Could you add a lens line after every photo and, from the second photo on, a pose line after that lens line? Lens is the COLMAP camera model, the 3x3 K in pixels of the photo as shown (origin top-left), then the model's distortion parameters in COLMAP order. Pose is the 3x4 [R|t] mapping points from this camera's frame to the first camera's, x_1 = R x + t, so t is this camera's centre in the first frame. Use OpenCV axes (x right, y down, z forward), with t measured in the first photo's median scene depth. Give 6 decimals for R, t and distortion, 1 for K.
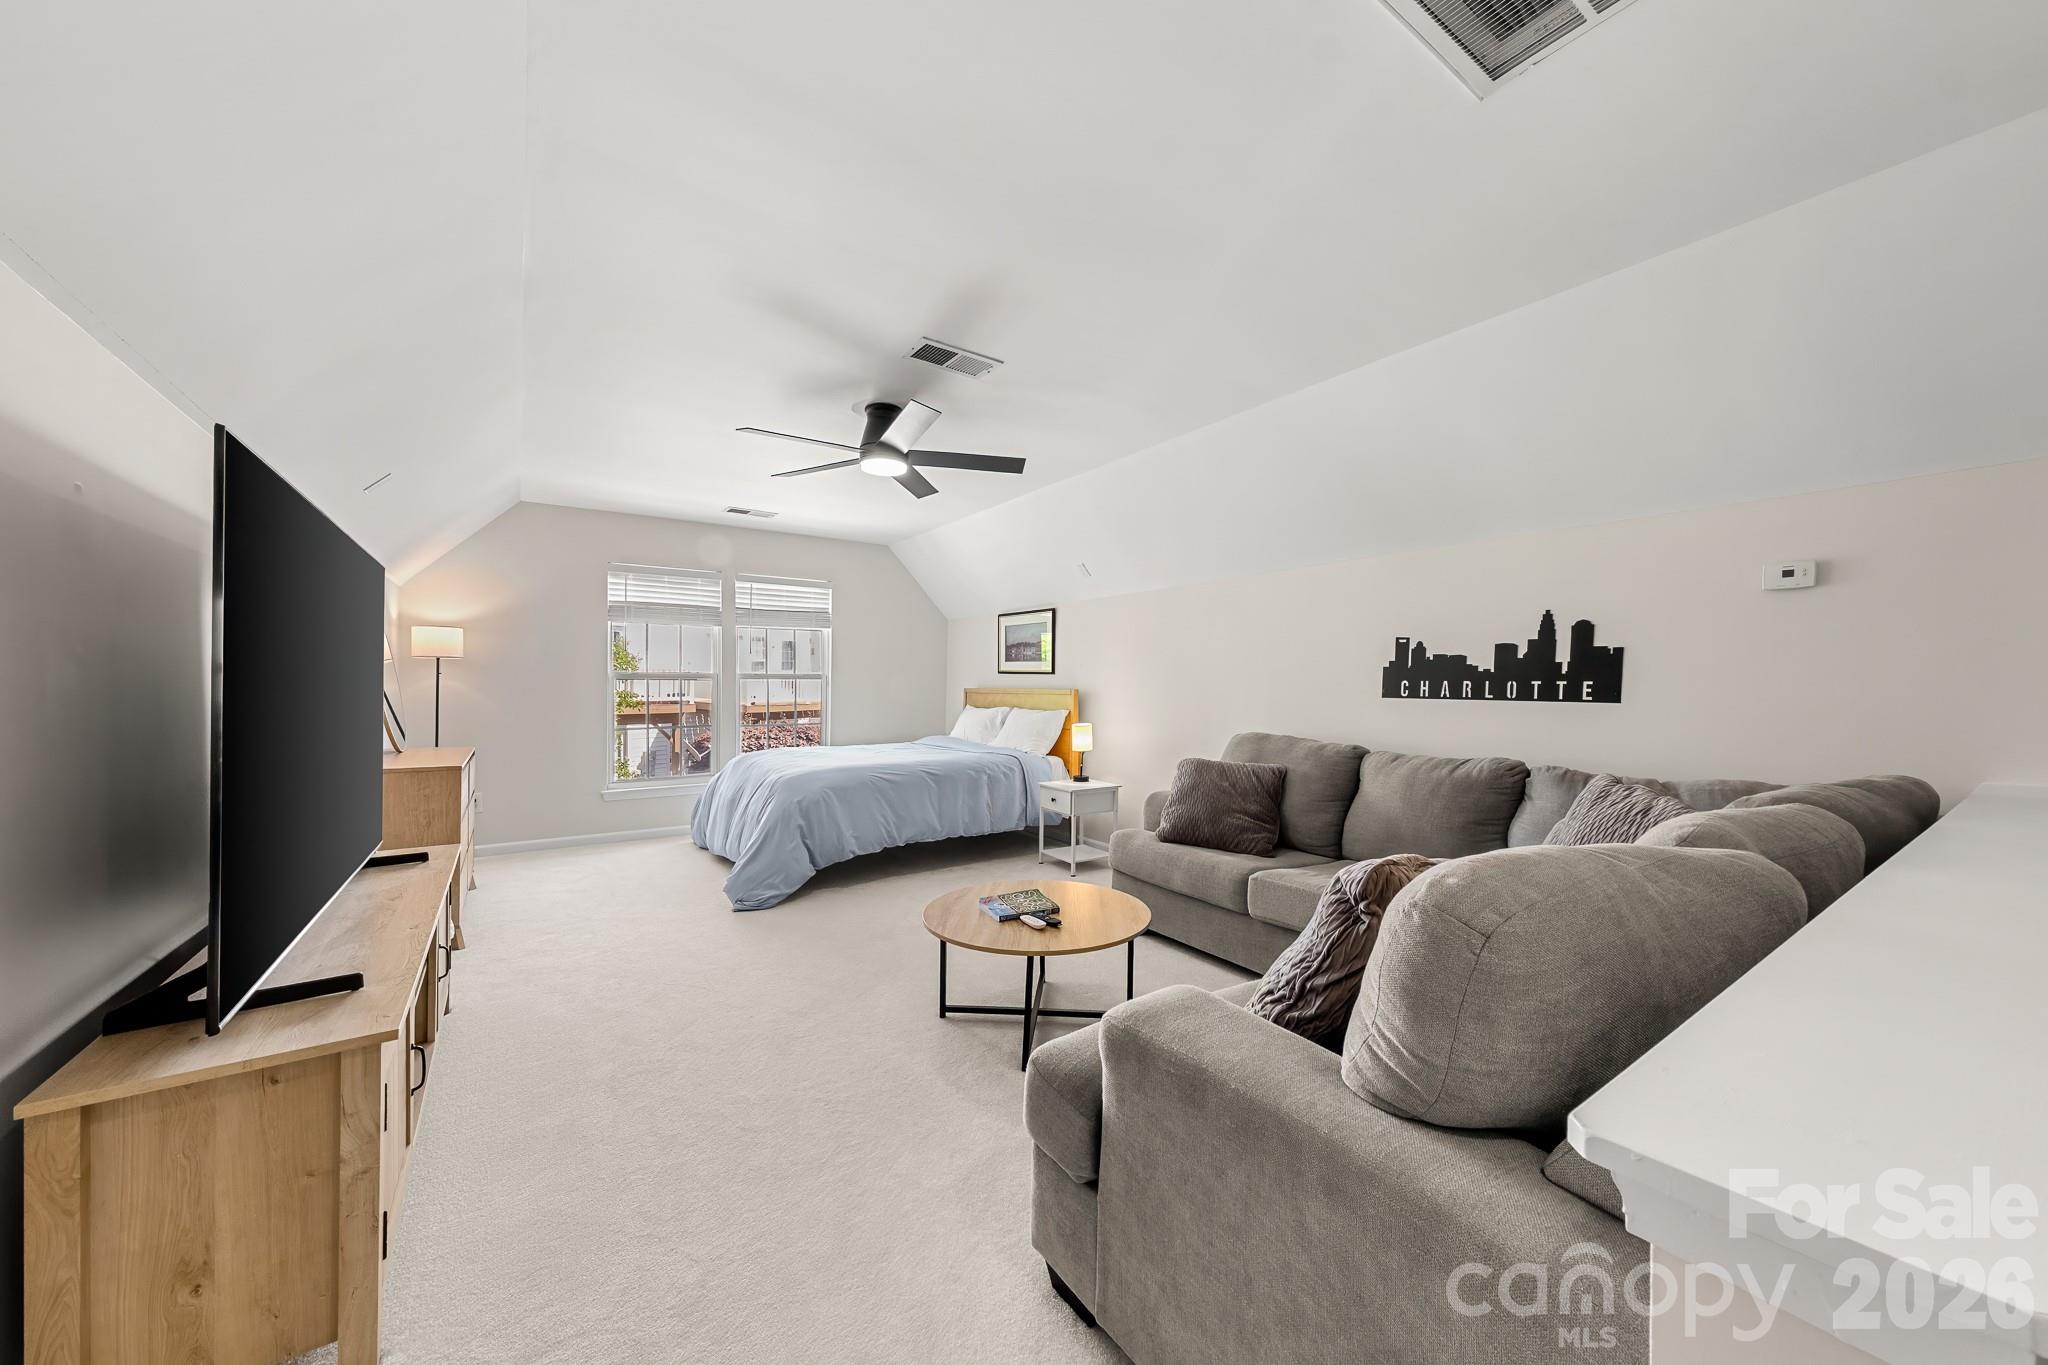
lens RADIAL K [[703.3, 0, 1025.0], [0, 703.3, 682.5], [0, 0, 1]] dist [0.002258, -0.000004]
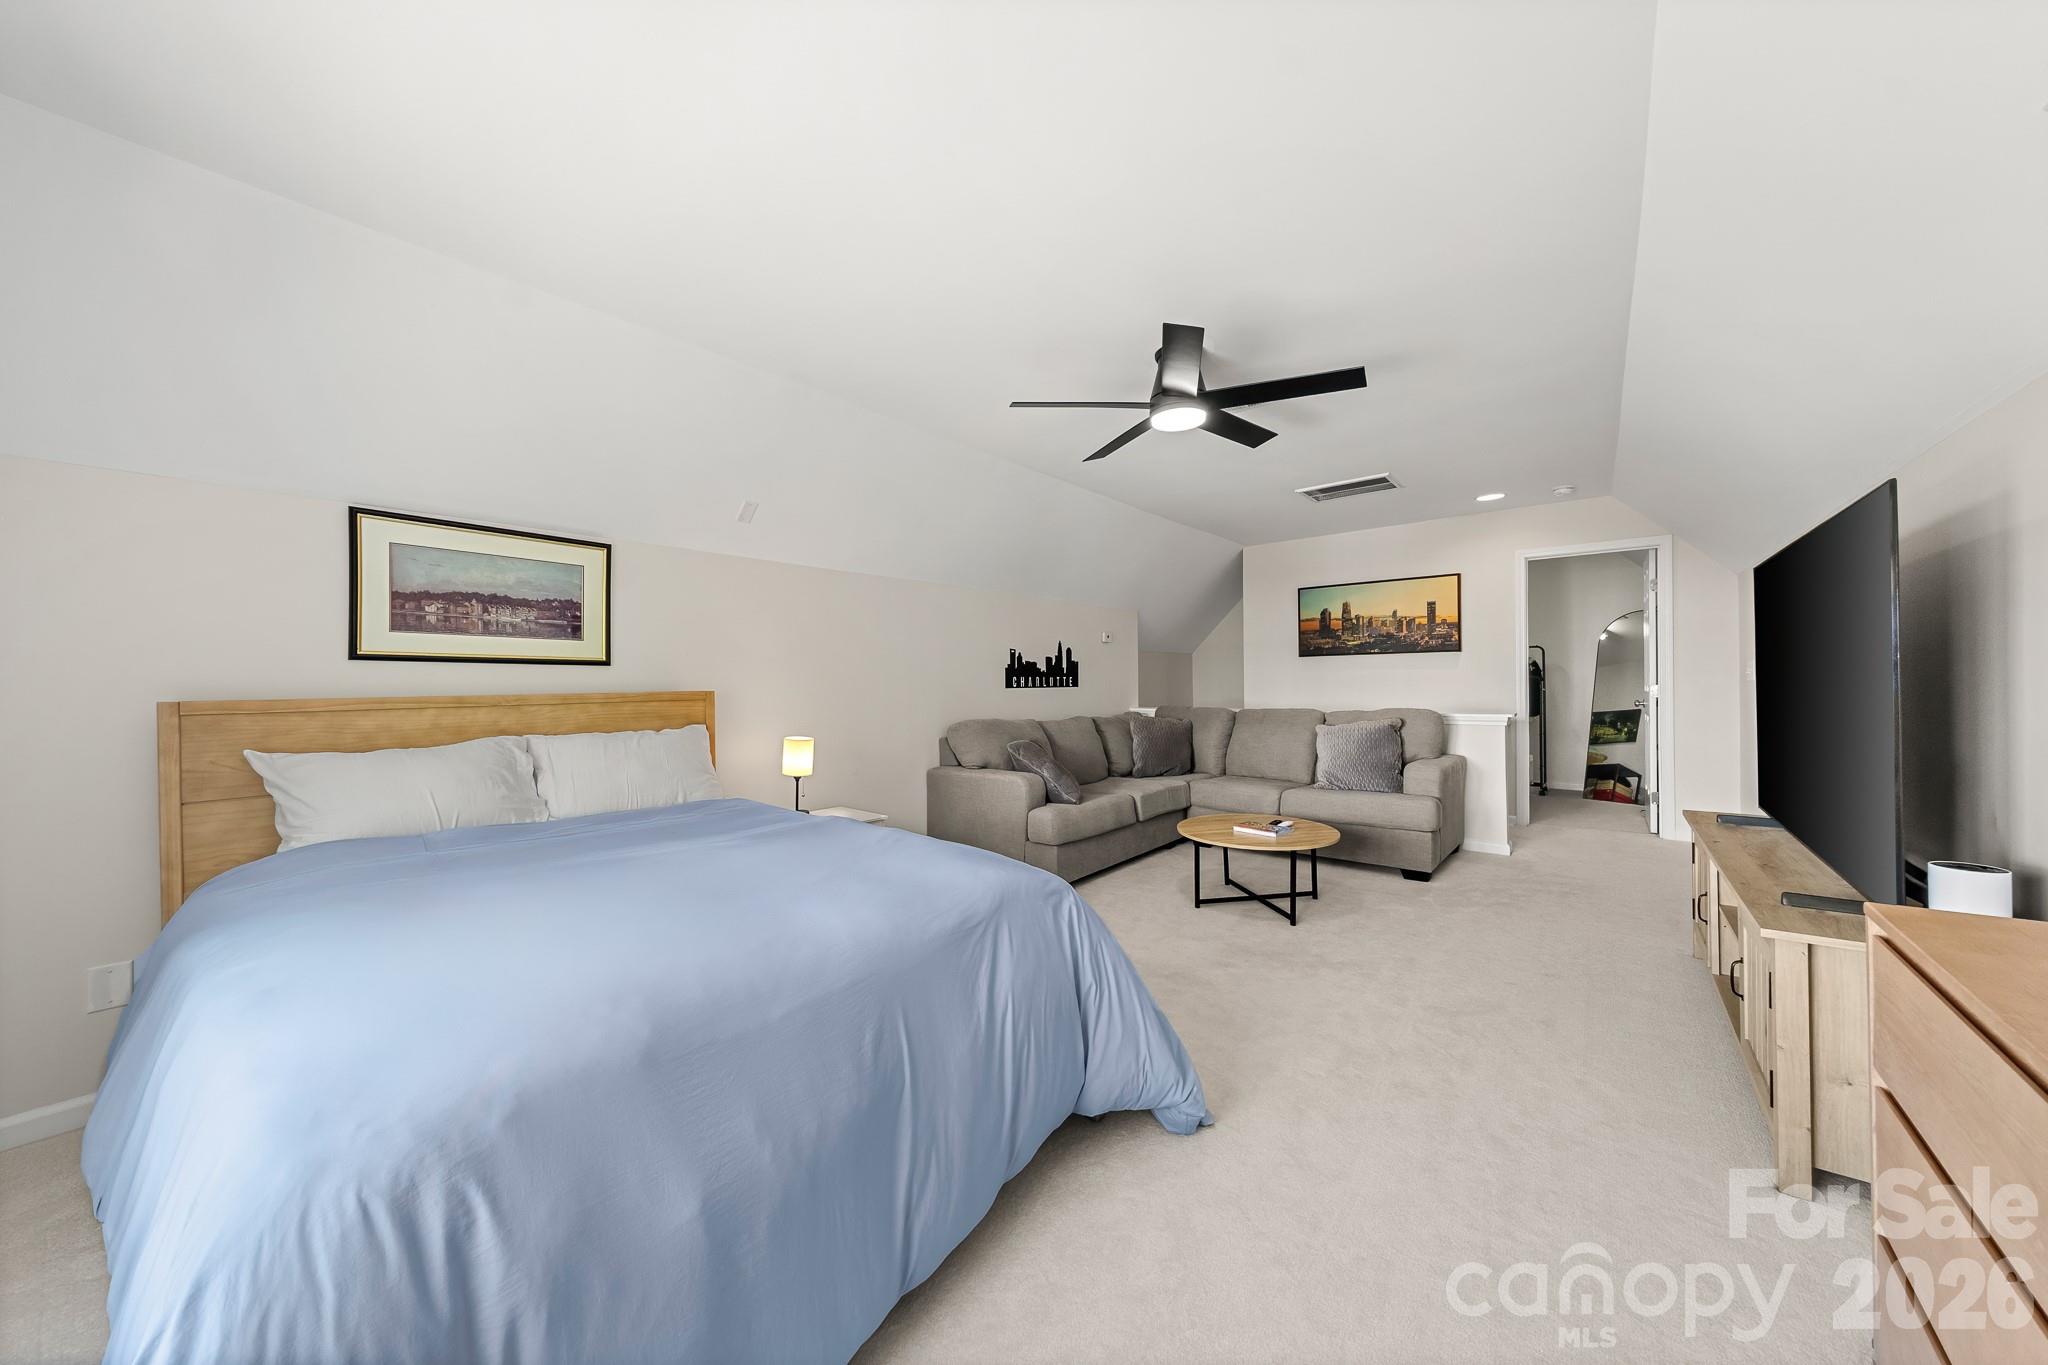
lens RADIAL K [[638.6, 0, 1024.8], [0, 638.6, 682.4], [0, 0, 1]] dist [-0.000067, -0.000004]
pose [[-0.234540, 0.000514, 0.972106, -0.875398], [0.010720, 0.999940, 0.002057, 0.007283], [-0.972047, 0.010903, -0.234531, 1.342479]]
